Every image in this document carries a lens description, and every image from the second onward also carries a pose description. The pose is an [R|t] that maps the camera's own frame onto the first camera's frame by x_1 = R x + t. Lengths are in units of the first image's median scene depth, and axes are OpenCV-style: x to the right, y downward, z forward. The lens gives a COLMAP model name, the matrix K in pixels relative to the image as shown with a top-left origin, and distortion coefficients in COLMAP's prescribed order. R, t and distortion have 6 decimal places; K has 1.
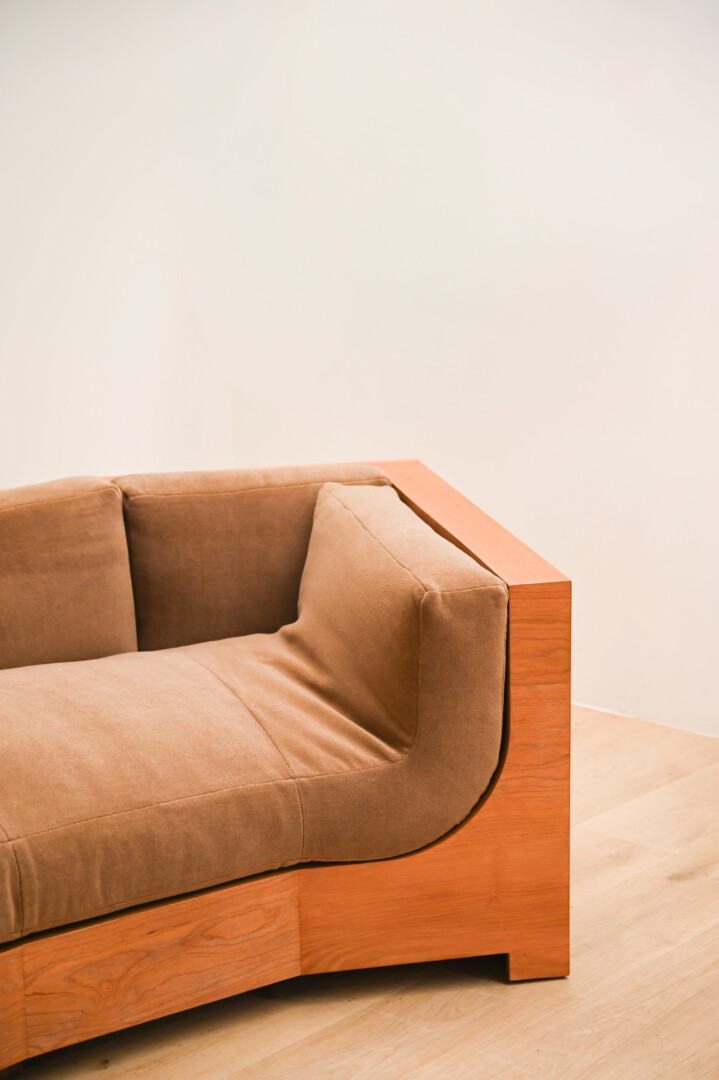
lens RADIAL K [[2196.8, 0, 365.0], [0, 2196.8, 540.8], [0, 0, 1]] dist [-0.025043, 0.000000]
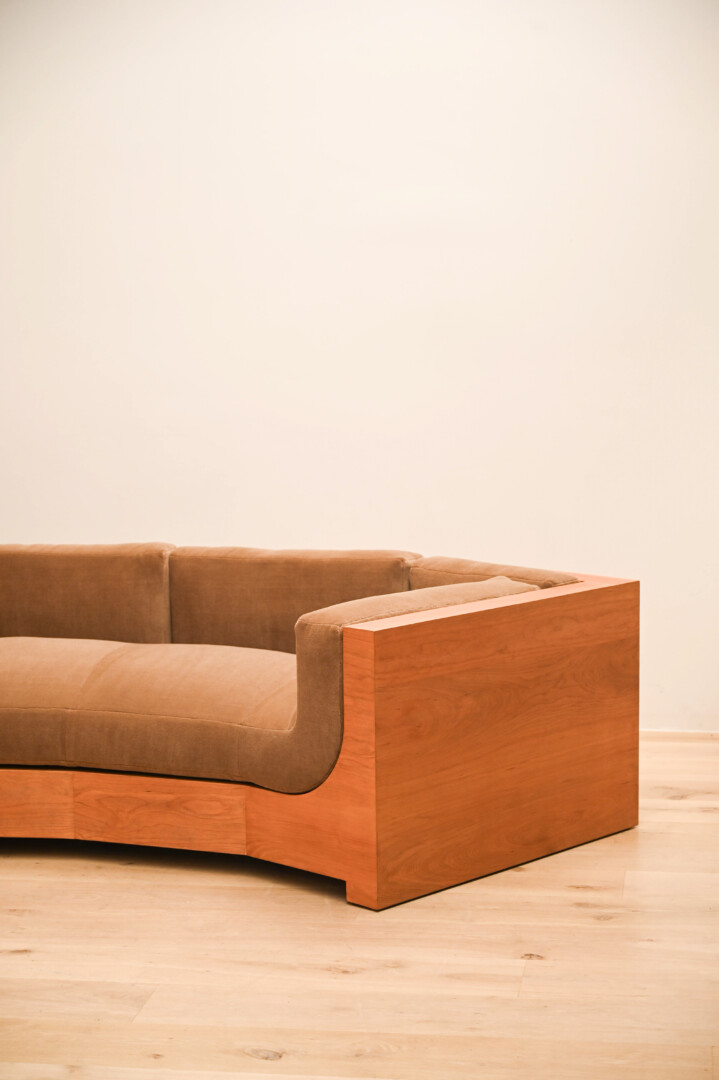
lens RADIAL K [[2196.8, 0, 356.1], [0, 2196.8, 542.7], [0, 0, 1]] dist [-0.025043, 0.000000]
pose [[0.563304, 0.117043, -0.817918, 1.283871], [-0.187552, 0.982189, 0.011382, -0.054688], [0.804682, 0.146991, 0.575223, 0.128012]]
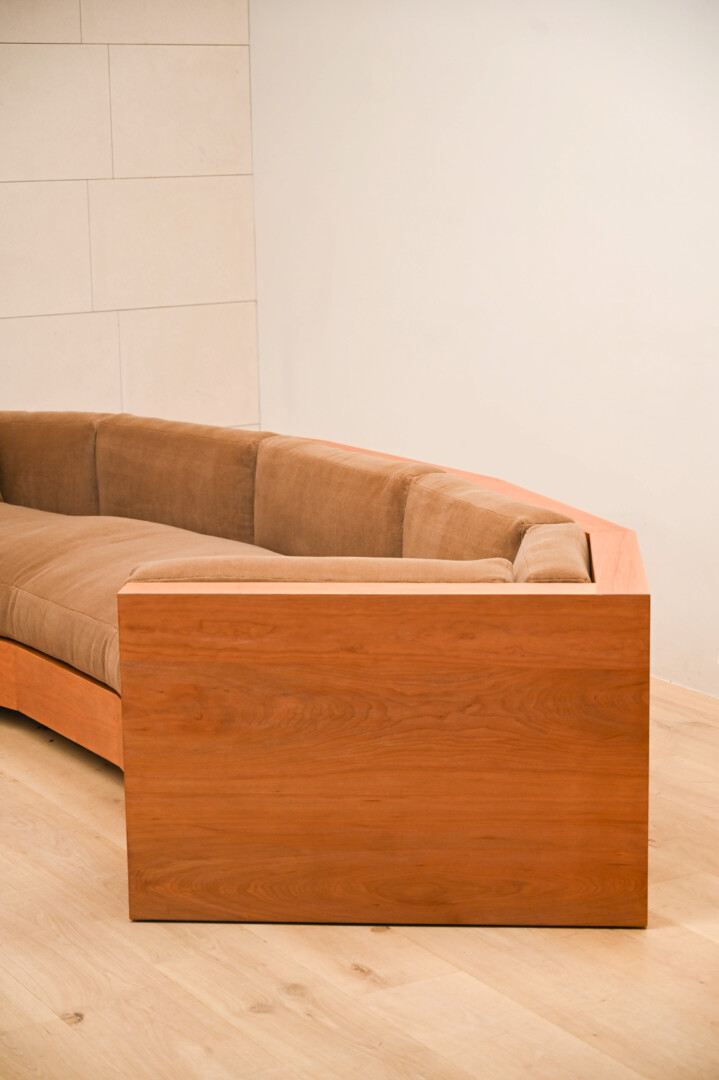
lens RADIAL K [[2196.8, 0, 359.4], [0, 2196.8, 537.9], [0, 0, 1]] dist [-0.025043, 0.000000]
pose [[-0.294320, 0.195109, -0.935579, 1.202896], [-0.197595, 0.945365, 0.259310, -0.358823], [0.935057, 0.261187, -0.239688, 1.409138]]
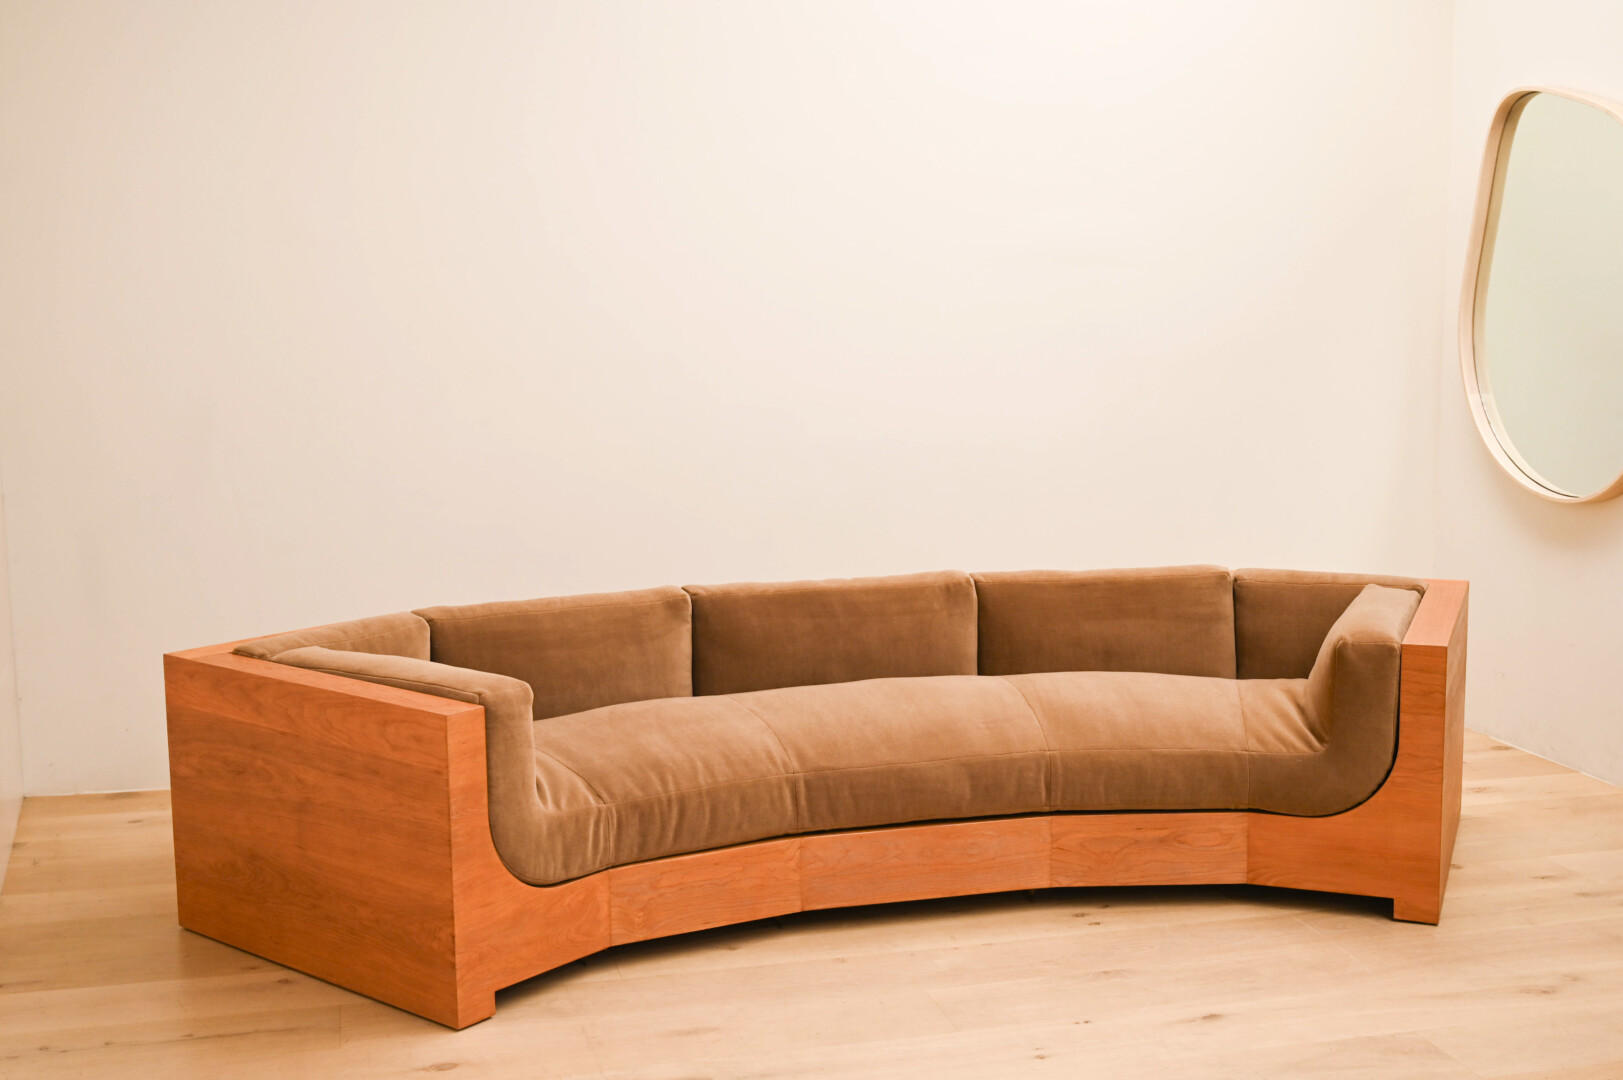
lens RADIAL K [[1926.3, 0, 810.3], [0, 1926.3, 544.1], [0, 0, 1]] dist [0.007800, 0.000000]
pose [[0.833409, 0.081535, -0.546609, 0.438085], [-0.128971, 0.990442, -0.048901, 0.068383], [0.537398, 0.111251, 0.835959, -0.322140]]
